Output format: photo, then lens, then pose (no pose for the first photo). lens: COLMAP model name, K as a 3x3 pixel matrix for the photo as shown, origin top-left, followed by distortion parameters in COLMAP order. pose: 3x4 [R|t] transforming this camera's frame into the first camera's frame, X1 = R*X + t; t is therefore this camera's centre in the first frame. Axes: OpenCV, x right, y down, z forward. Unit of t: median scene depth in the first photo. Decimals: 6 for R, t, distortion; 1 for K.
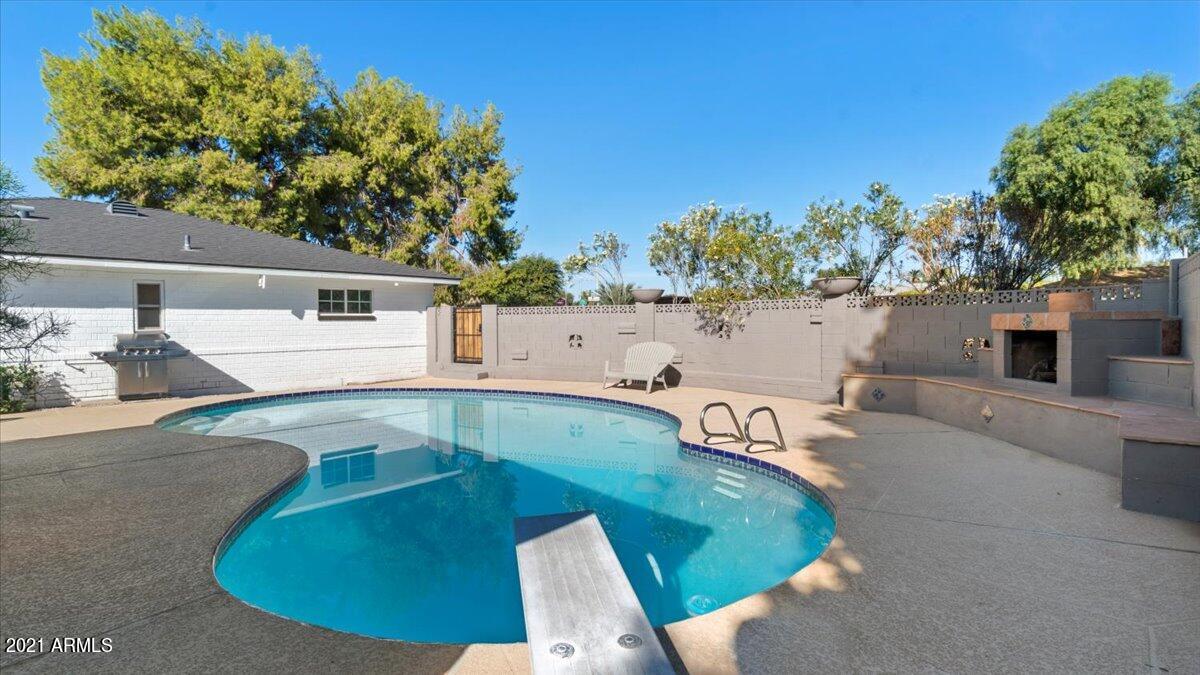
lens RADIAL K [[553.4, 0, 594.3], [0, 553.4, 339.4], [0, 0, 1]] dist [0.003794, 0.000312]
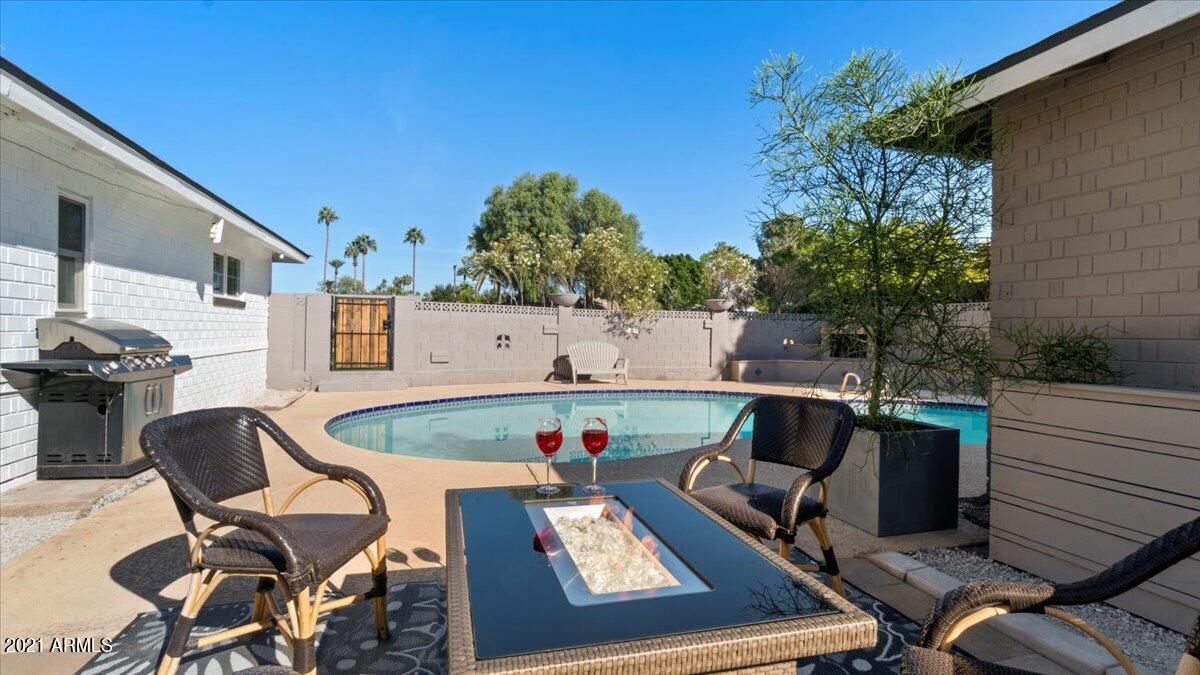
lens RADIAL K [[553.4, 0, 592.8], [0, 553.4, 332.0], [0, 0, 1]] dist [0.003794, 0.000312]
pose [[0.515429, 0.017947, 0.856744, -0.754520], [0.005880, 0.999683, -0.024479, 0.010906], [-0.856912, 0.017655, 0.515160, 0.349088]]
